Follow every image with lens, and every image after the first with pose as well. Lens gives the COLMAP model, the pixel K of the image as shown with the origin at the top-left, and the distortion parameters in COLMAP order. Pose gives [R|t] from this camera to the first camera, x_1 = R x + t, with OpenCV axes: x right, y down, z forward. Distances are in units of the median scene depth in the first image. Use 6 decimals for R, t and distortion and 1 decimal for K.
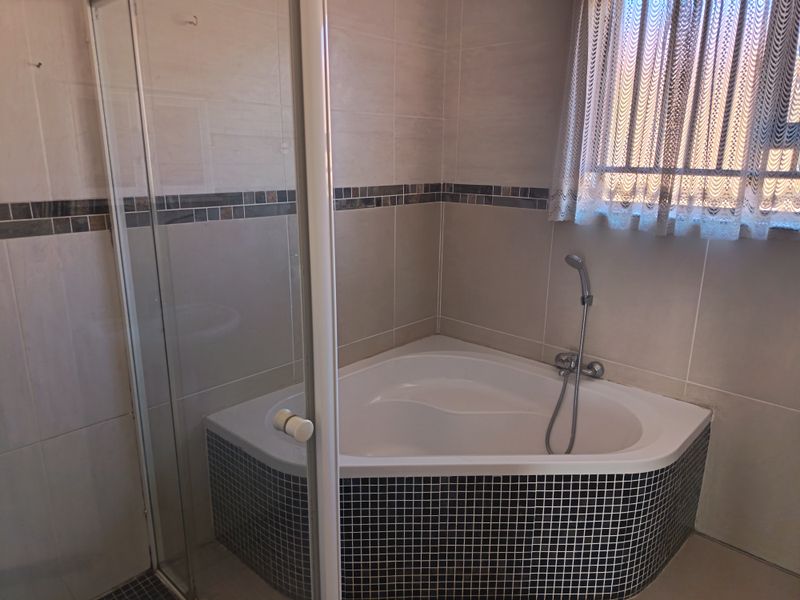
lens RADIAL K [[559.3, 0, 400.7], [0, 559.3, 301.9], [0, 0, 1]] dist [0.024032, -0.012898]
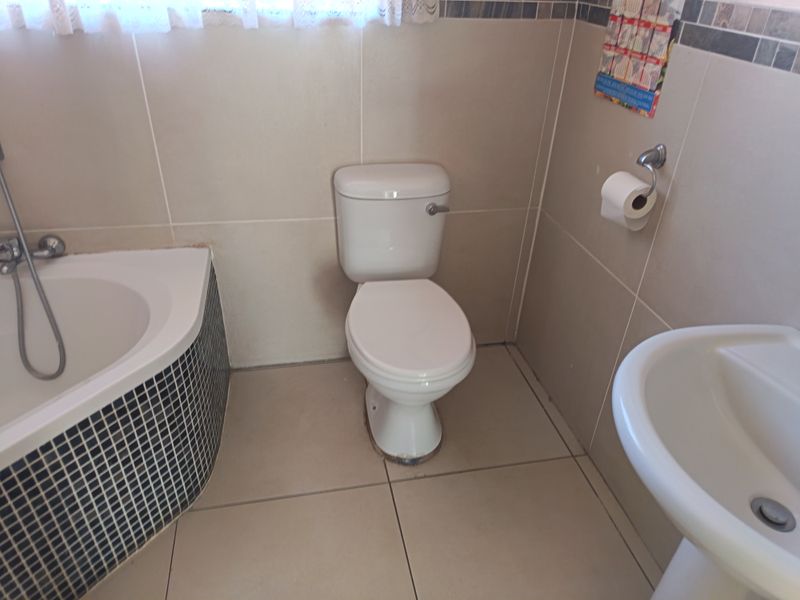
lens RADIAL K [[559.3, 0, 401.6], [0, 559.3, 298.9], [0, 0, 1]] dist [0.024032, -0.012898]
pose [[0.579707, -0.429435, 0.692478, 0.099748], [0.181914, 0.896608, 0.403735, -0.037225], [-0.794259, -0.108076, 0.597890, 0.262732]]
